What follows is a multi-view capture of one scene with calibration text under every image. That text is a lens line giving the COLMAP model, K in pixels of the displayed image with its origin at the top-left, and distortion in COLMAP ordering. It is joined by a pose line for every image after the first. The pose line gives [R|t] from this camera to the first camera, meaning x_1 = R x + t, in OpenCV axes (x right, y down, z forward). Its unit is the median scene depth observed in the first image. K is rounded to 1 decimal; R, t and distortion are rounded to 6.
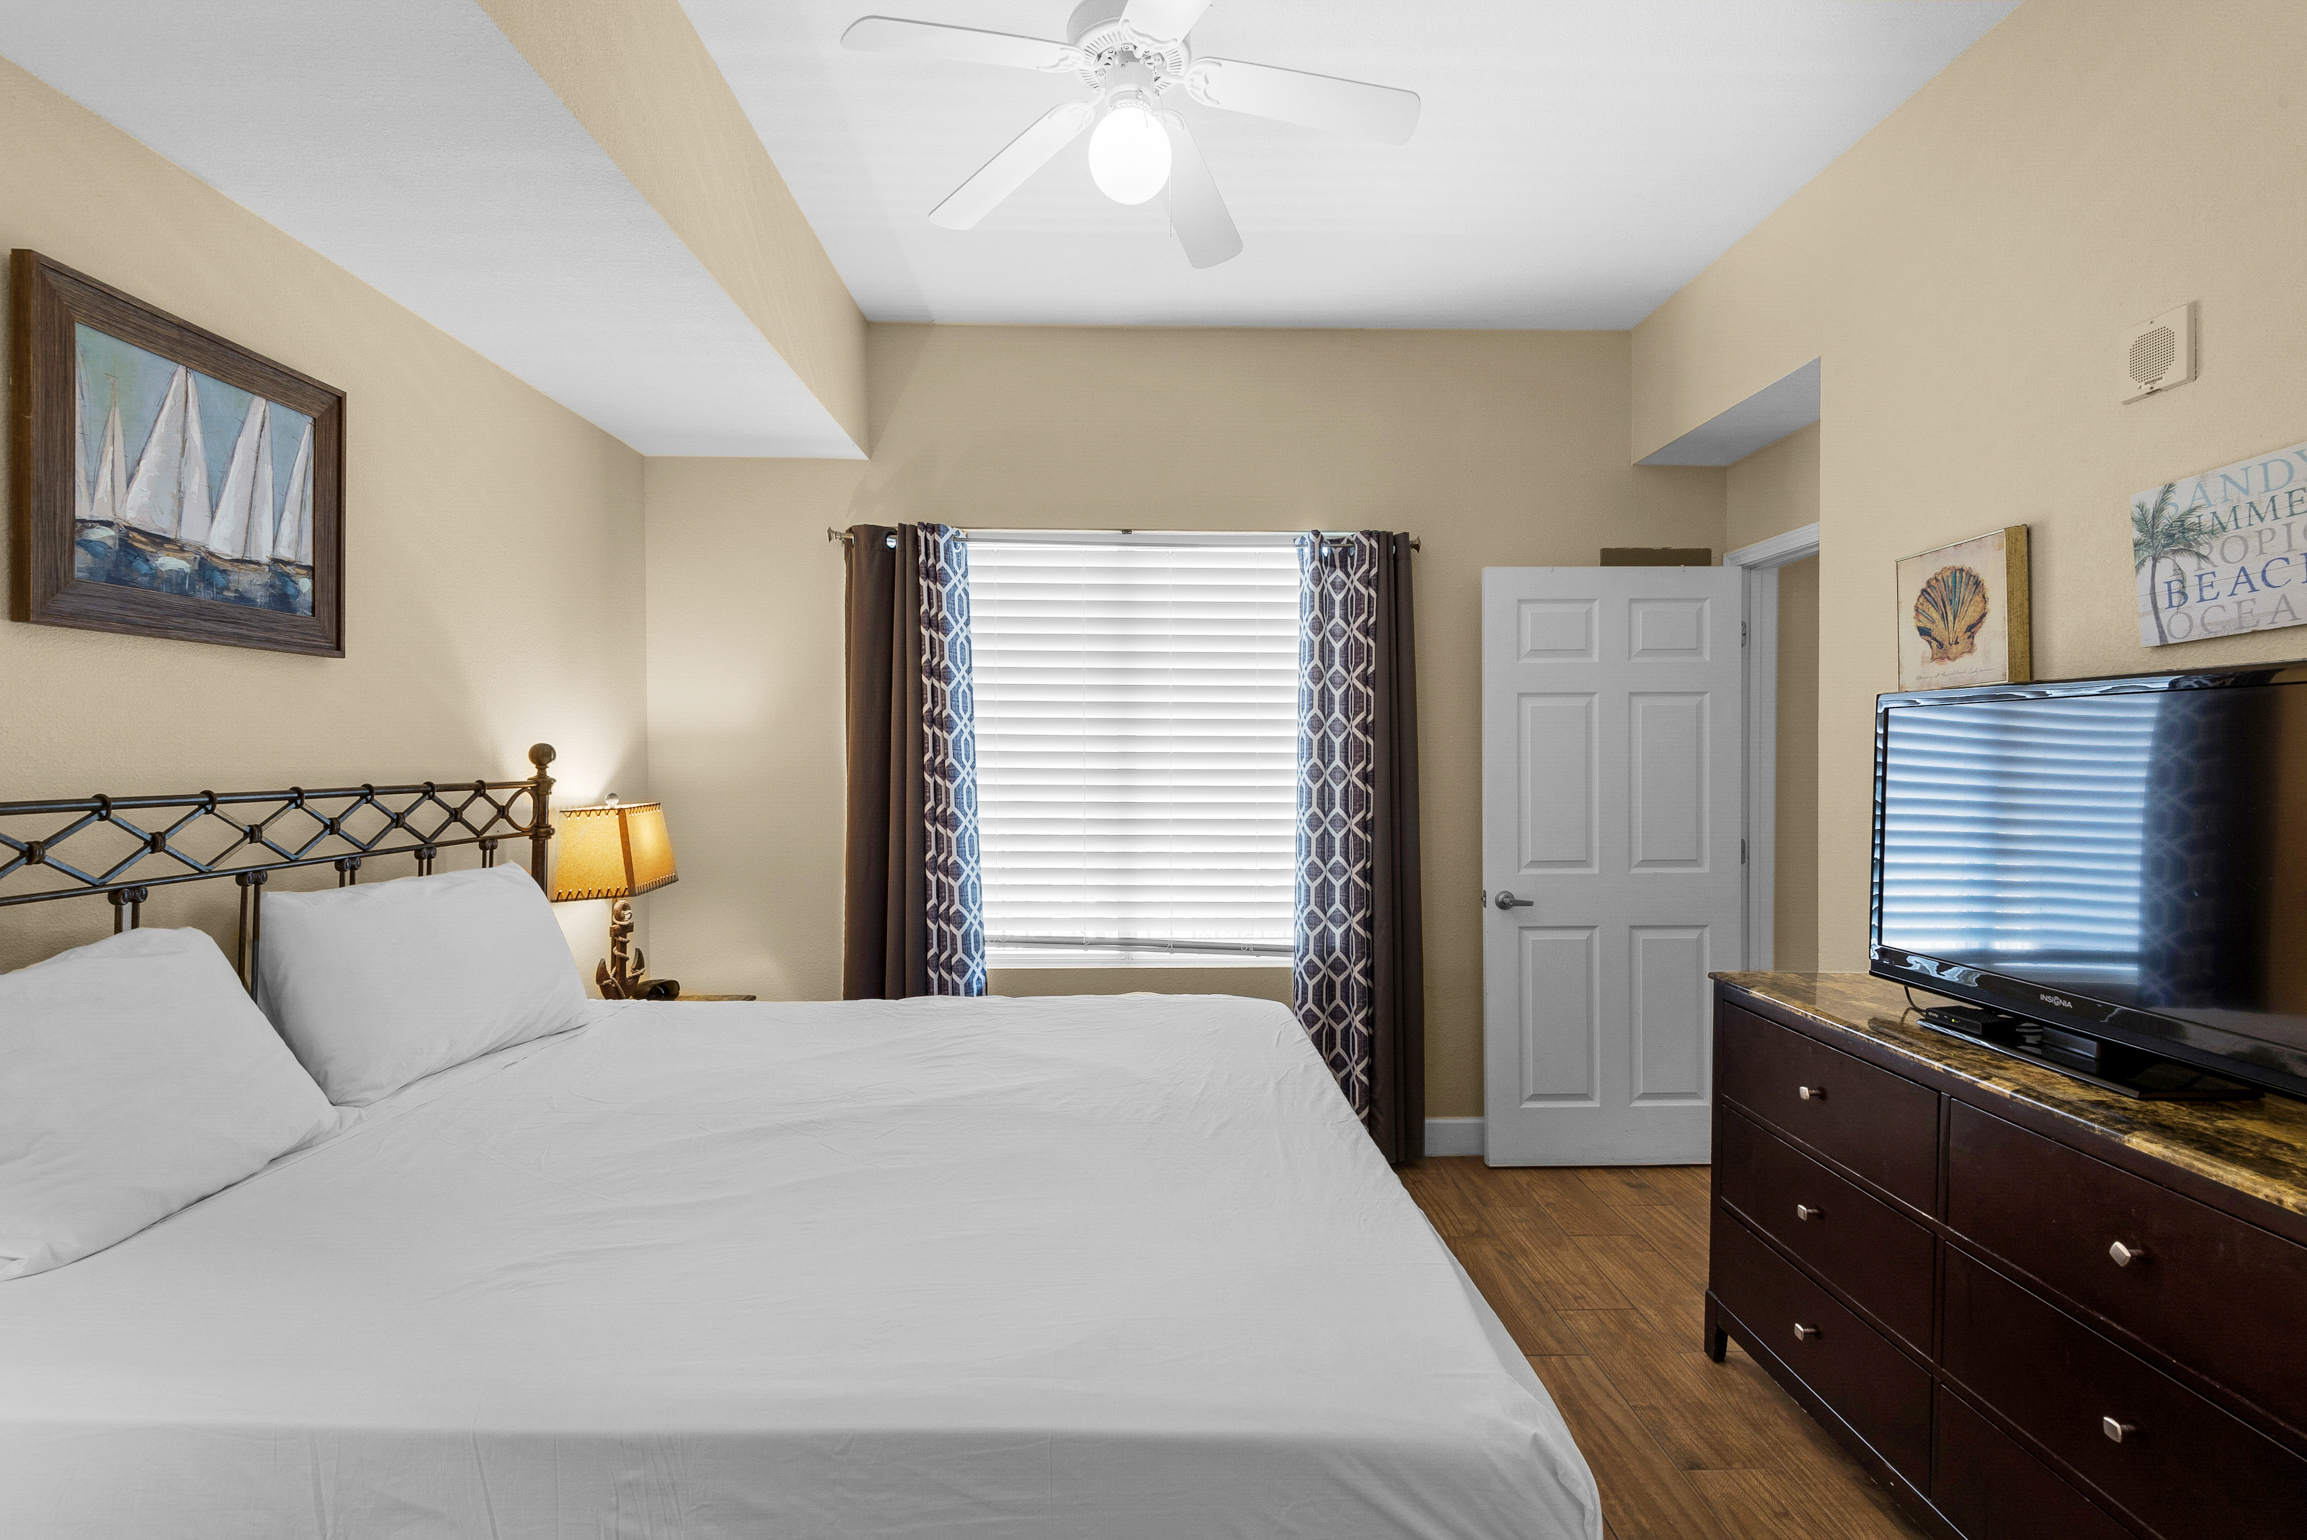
lens RADIAL K [[1069.3, 0, 1153.5], [0, 1069.3, 770.0], [0, 0, 1]] dist [0.014493, -0.000863]
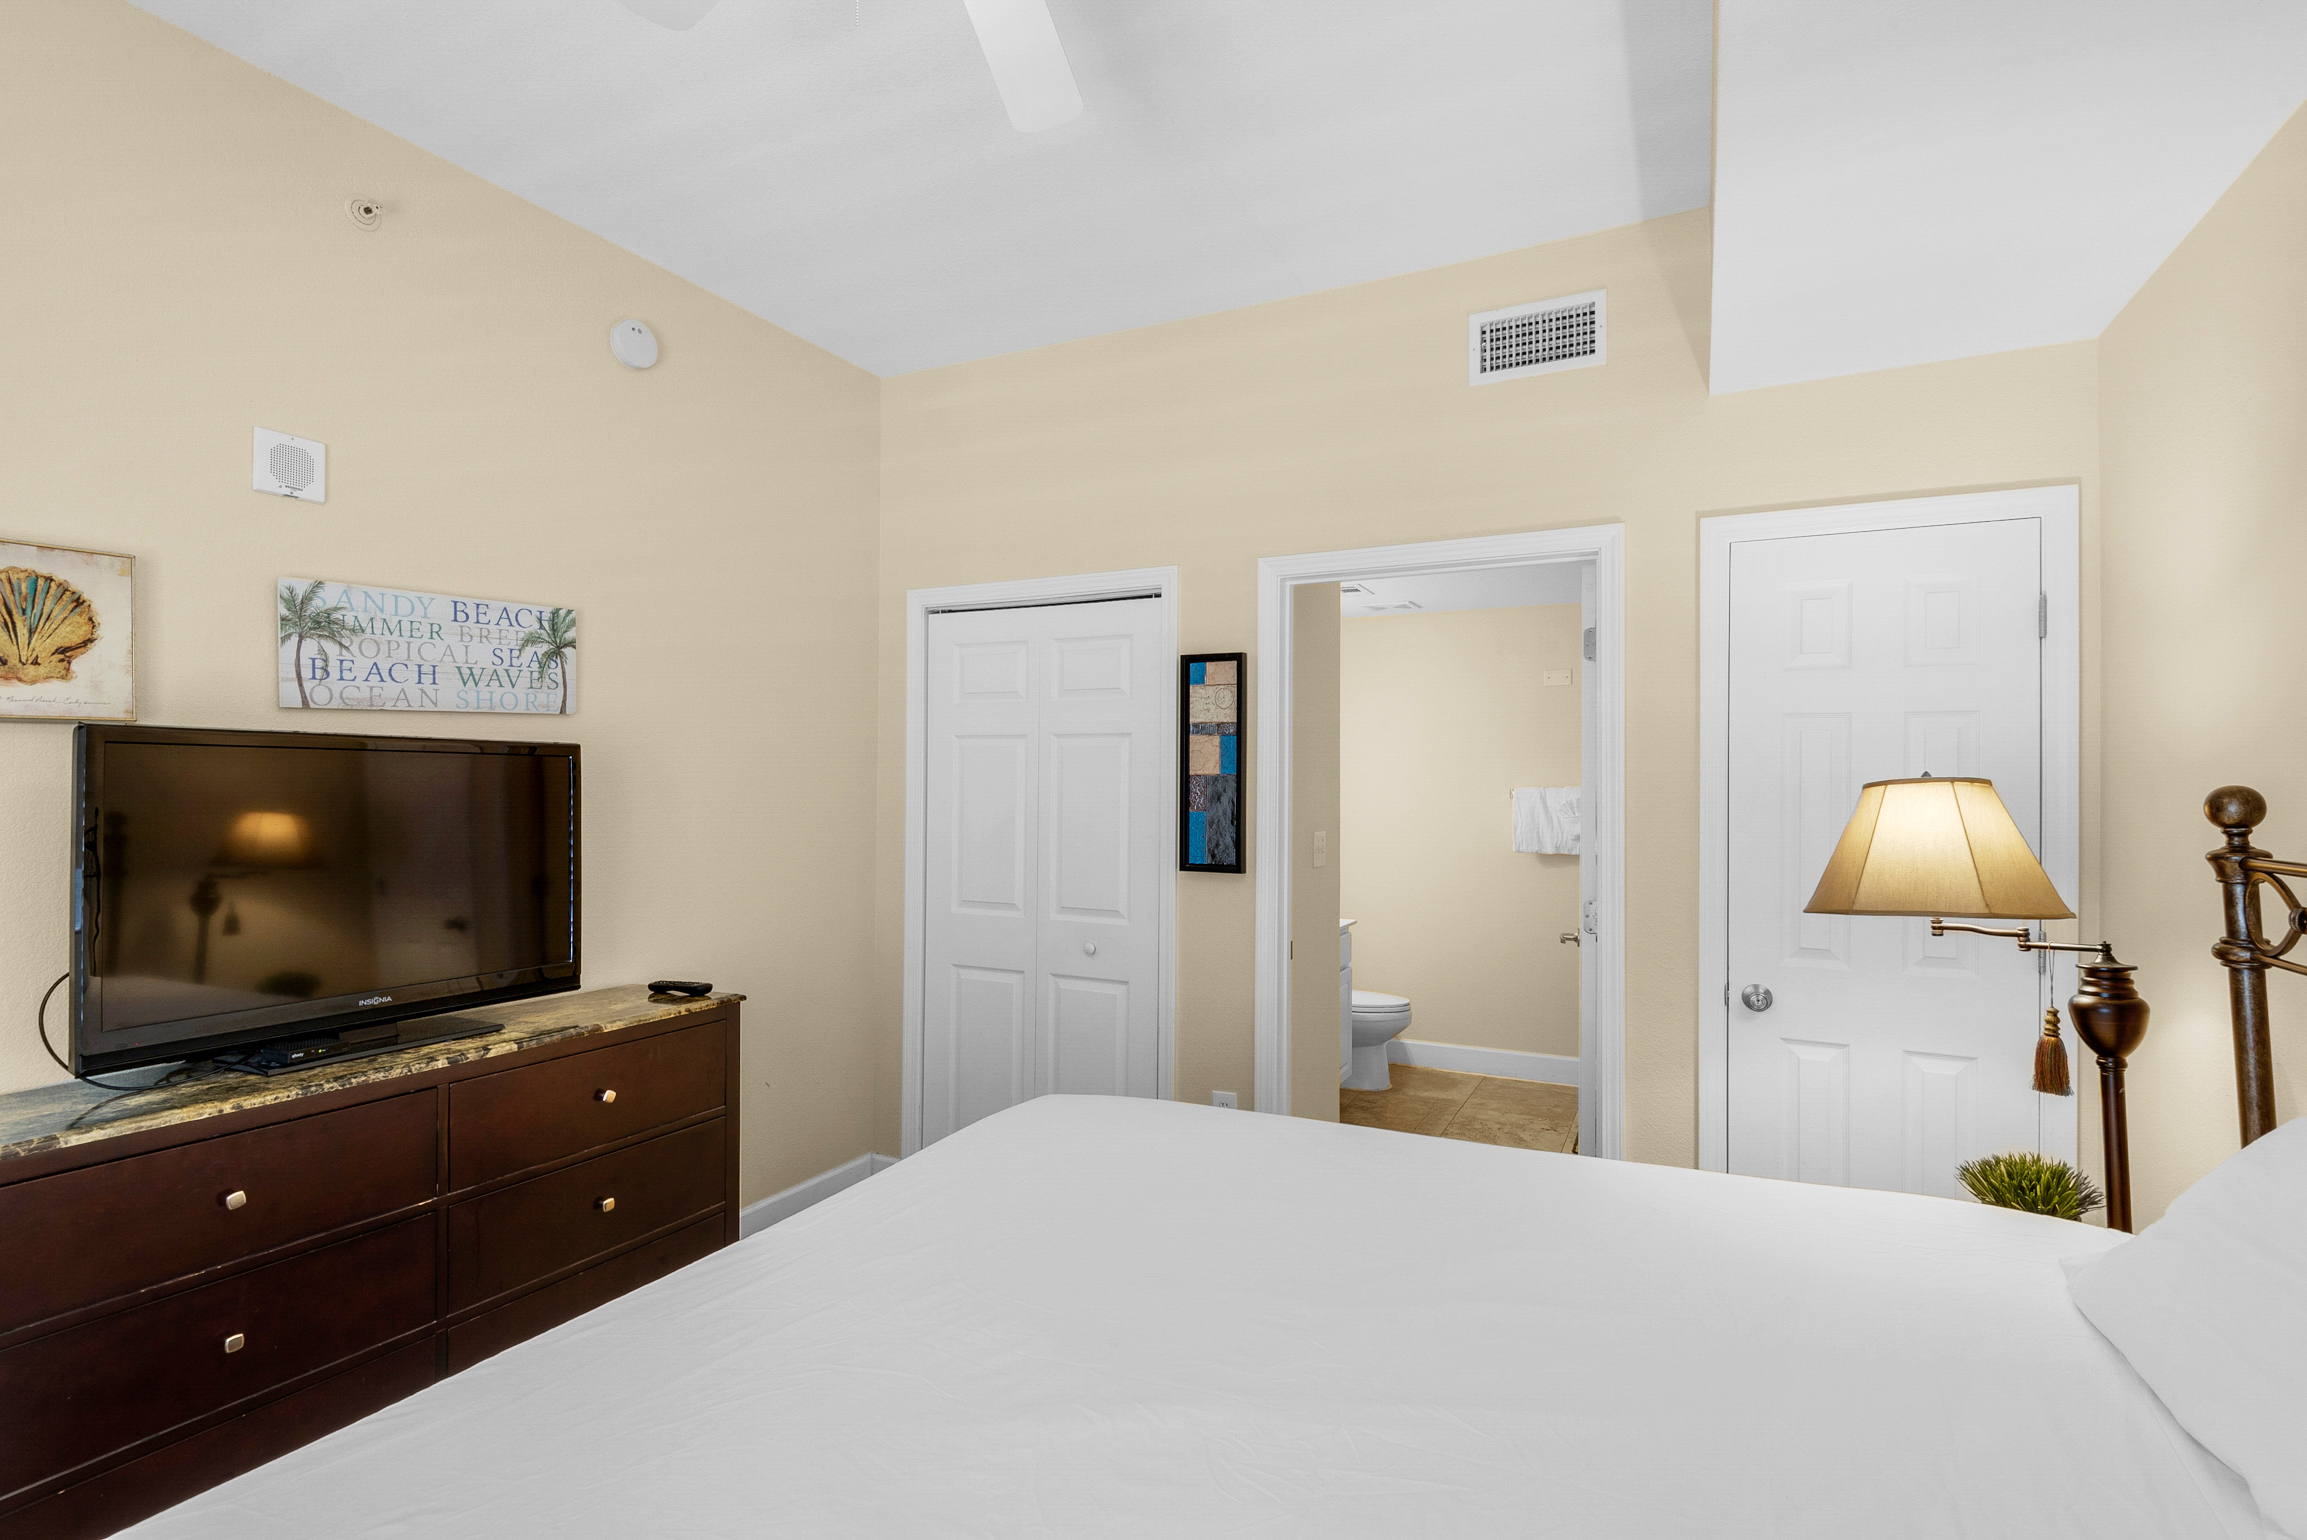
lens RADIAL K [[1069.3, 0, 1153.5], [0, 1069.3, 770.0], [0, 0, 1]] dist [0.014493, -0.000863]
pose [[-0.878814, 0.004044, 0.477147, -0.509182], [0.001654, 0.999984, -0.005429, -0.037800], [-0.477162, -0.003982, -0.878807, 1.652640]]
